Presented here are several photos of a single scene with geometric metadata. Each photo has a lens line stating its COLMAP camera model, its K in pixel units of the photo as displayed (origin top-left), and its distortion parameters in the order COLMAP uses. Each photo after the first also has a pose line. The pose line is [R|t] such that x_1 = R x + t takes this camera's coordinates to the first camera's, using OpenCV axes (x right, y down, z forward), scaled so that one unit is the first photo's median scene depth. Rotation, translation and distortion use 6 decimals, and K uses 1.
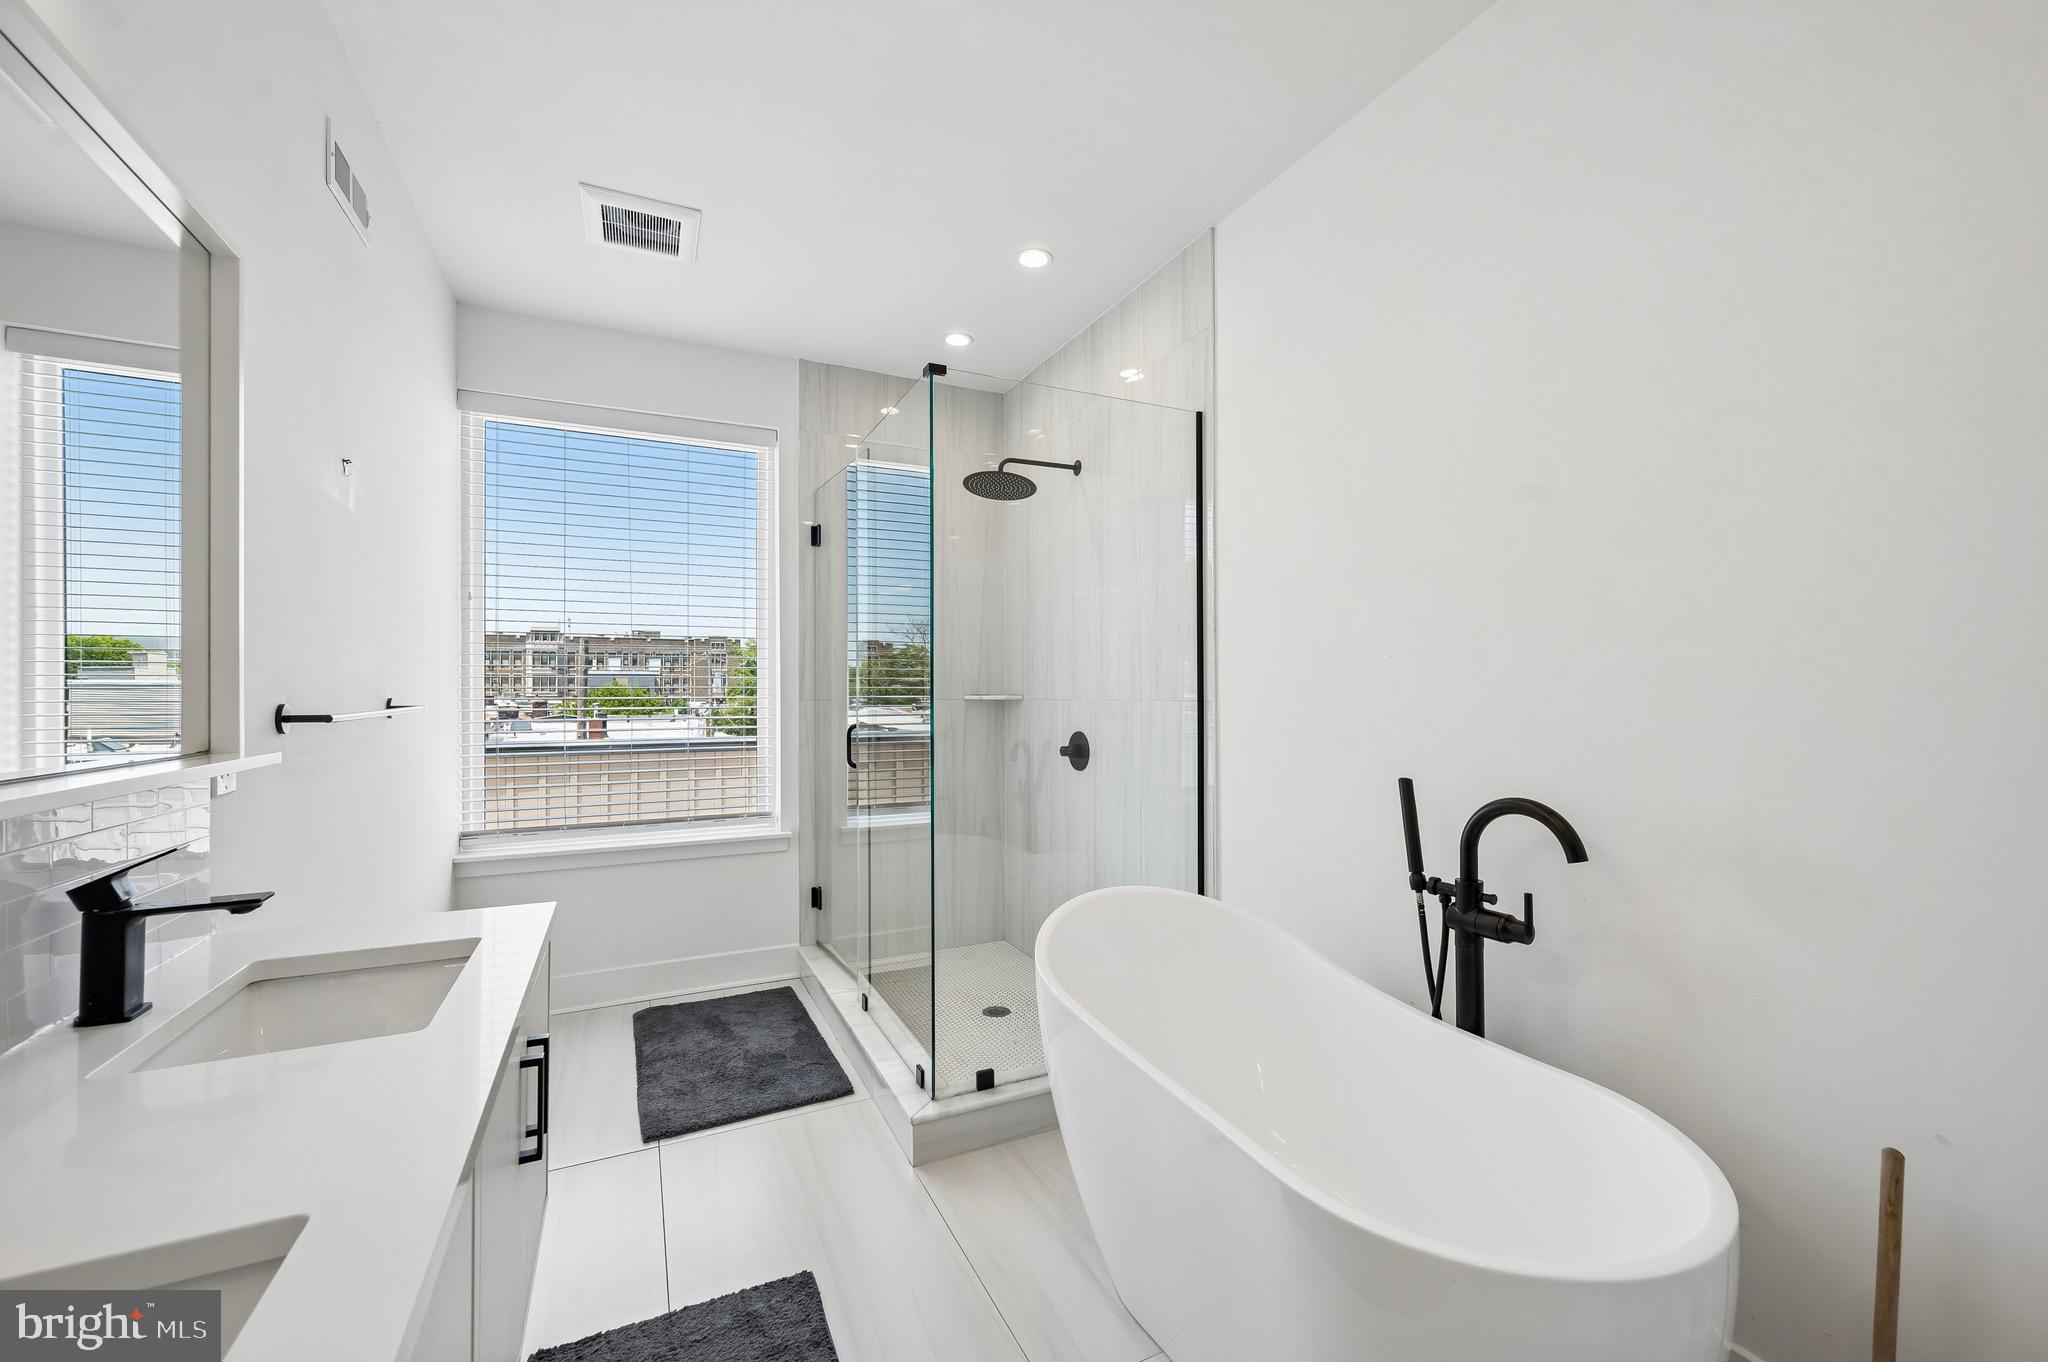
lens RADIAL K [[817.2, 0, 1025.0], [0, 817.2, 688.6], [0, 0, 1]] dist [-0.000177, -0.000250]
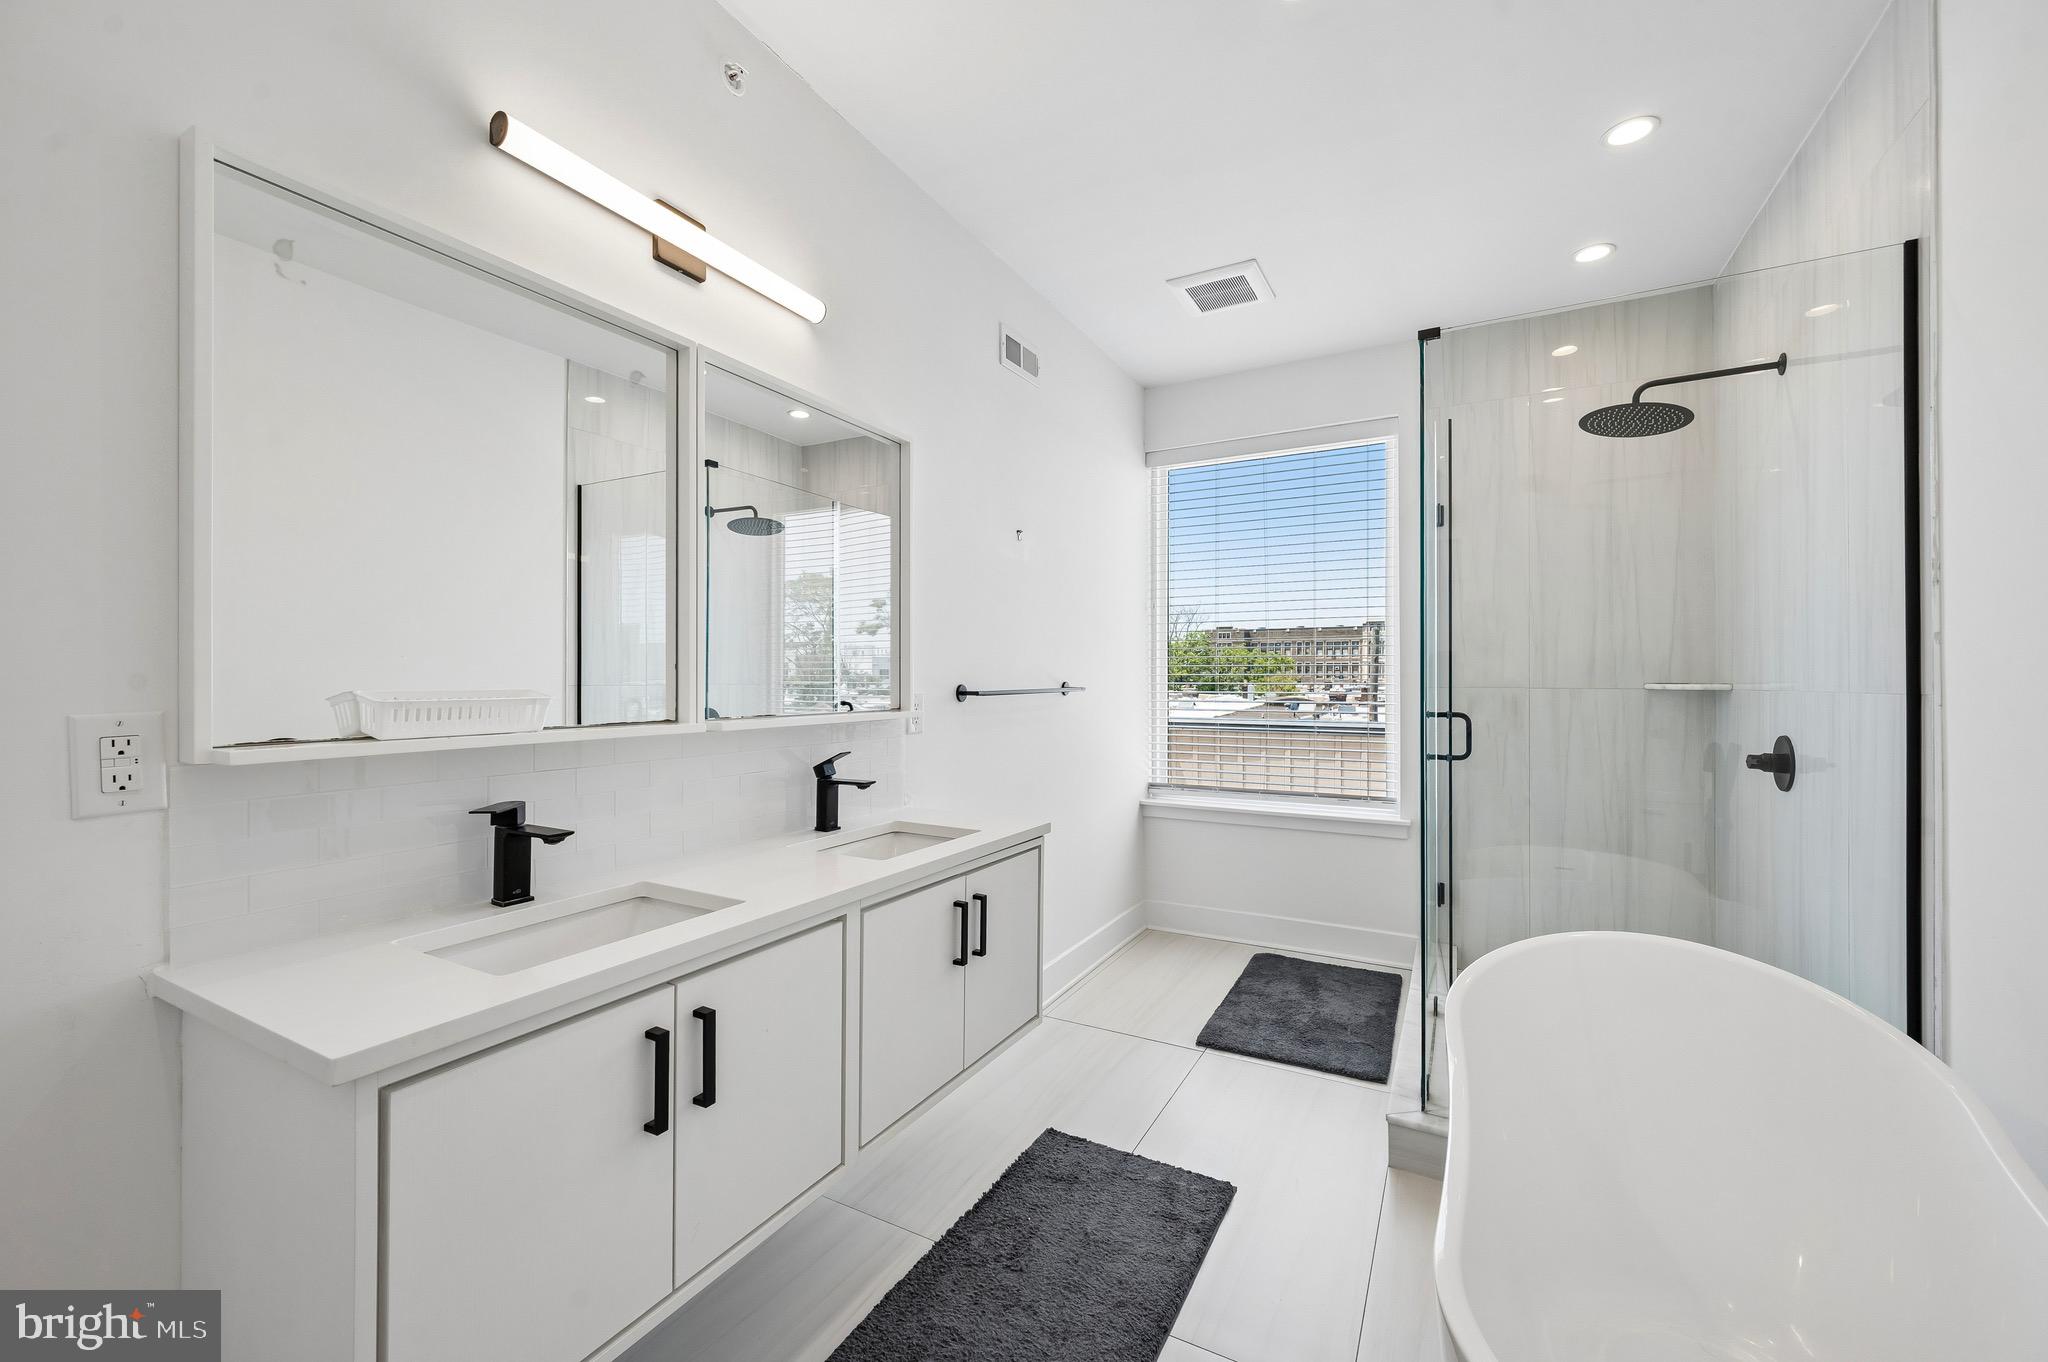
lens RADIAL K [[811.9, 0, 1017.9], [0, 811.9, 676.3], [0, 0, 1]] dist [-0.002178, -0.000537]
pose [[0.576393, 0.000934, -0.817172, 0.282048], [0.000201, 0.999999, 0.001284, -0.000109], [0.817172, -0.000904, 0.576392, 0.057961]]
